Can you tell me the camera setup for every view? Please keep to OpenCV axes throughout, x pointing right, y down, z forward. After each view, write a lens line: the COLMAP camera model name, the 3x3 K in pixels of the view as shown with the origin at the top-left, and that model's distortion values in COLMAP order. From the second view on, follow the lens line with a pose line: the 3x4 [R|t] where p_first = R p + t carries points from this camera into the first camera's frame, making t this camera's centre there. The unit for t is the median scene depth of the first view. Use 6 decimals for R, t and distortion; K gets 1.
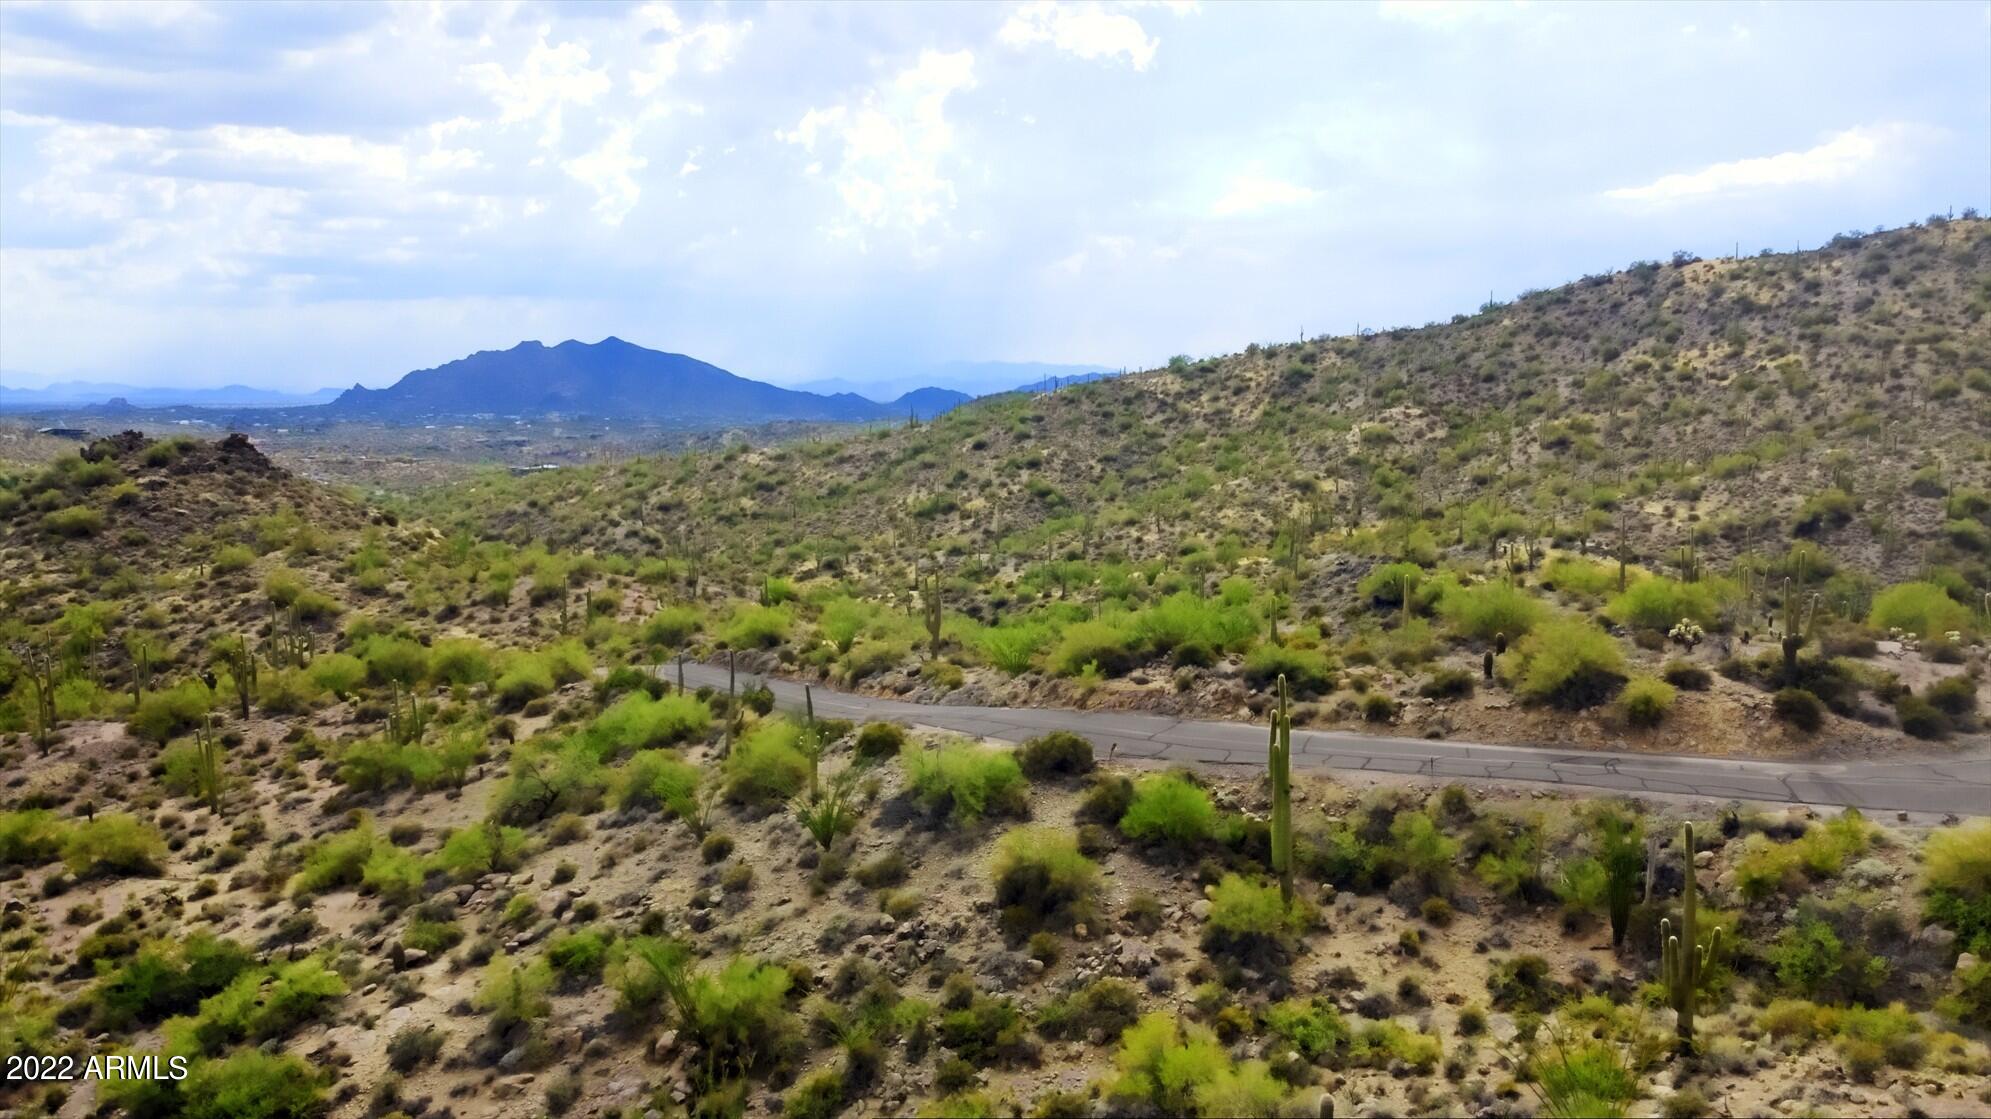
lens RADIAL K [[1465.8, 0, 997.9], [0, 1465.8, 559.0], [0, 0, 1]] dist [-0.009202, -0.000522]
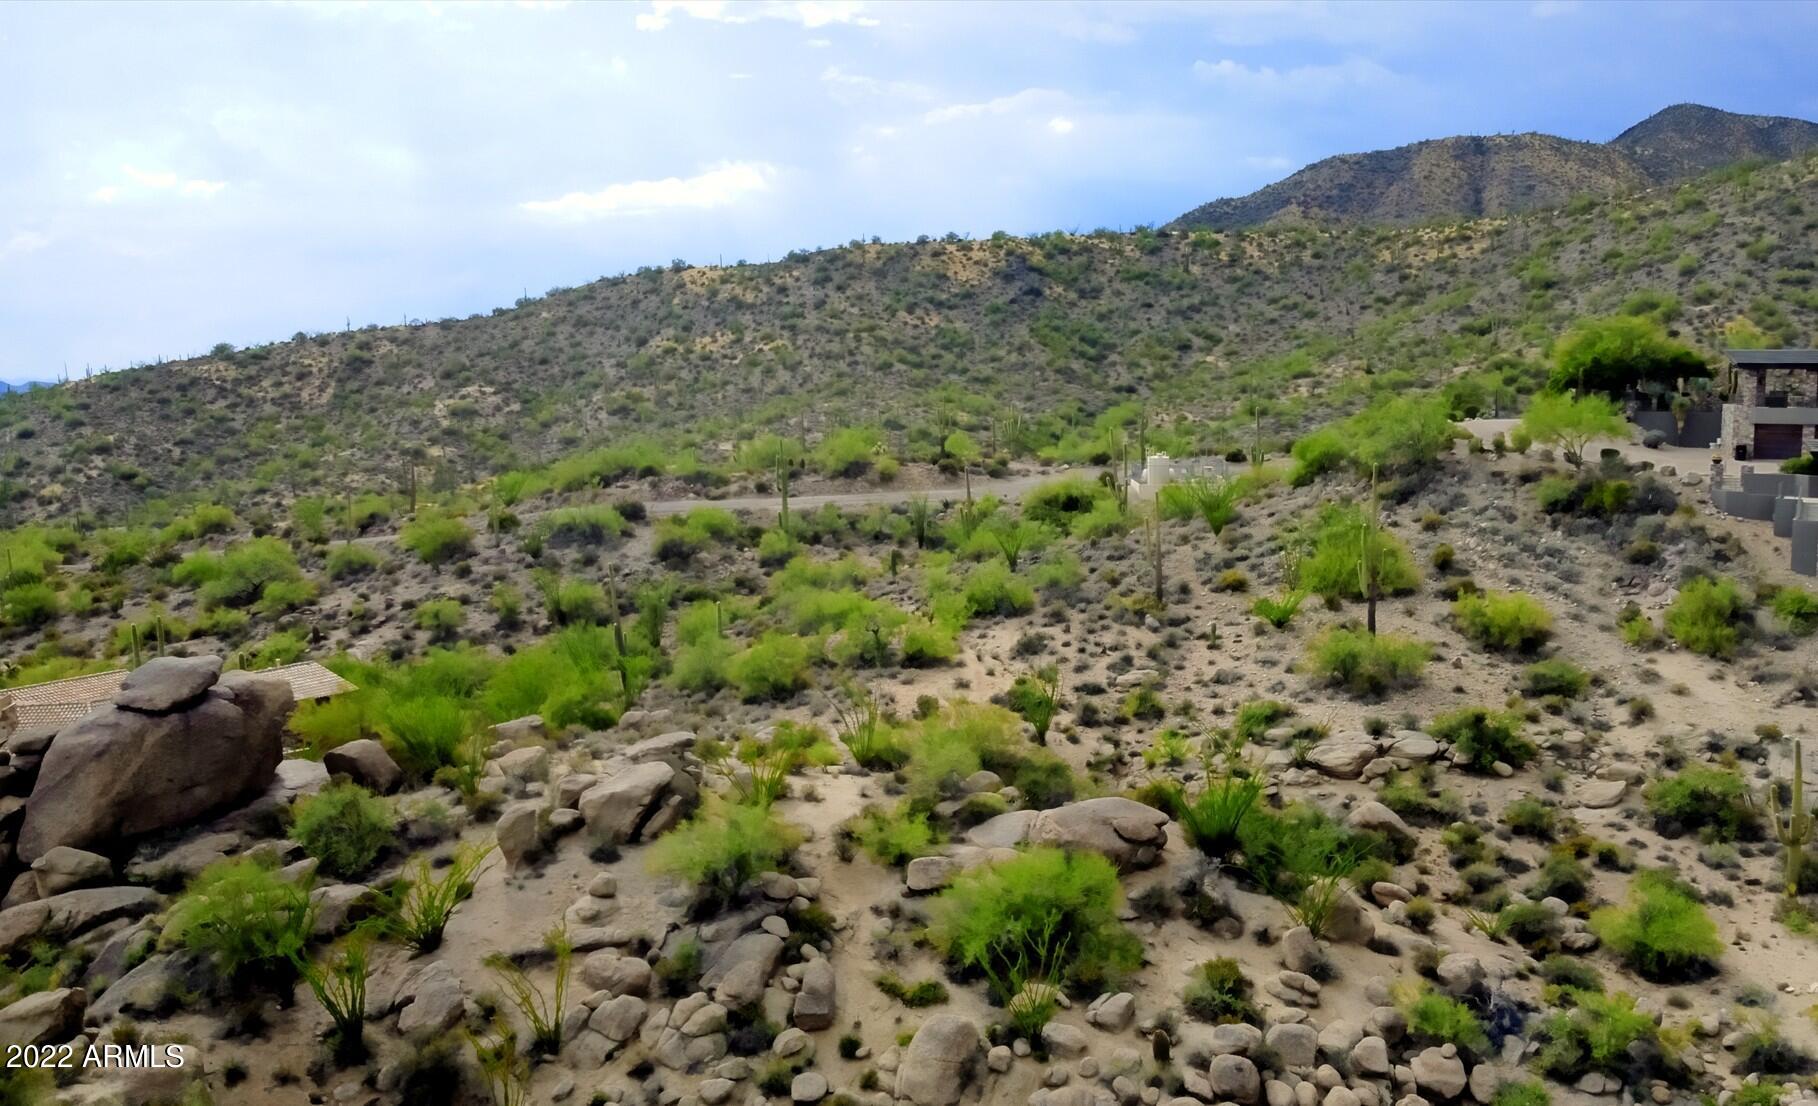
lens RADIAL K [[1507.3, 0, 908.4], [0, 1507.3, 553.0], [0, 0, 1]] dist [-0.018912, 0.007212]
pose [[0.805676, -0.071508, 0.588024, -0.153169], [0.078474, 0.996822, 0.013700, 0.036687], [-0.587135, 0.035107, 0.808727, -0.140998]]
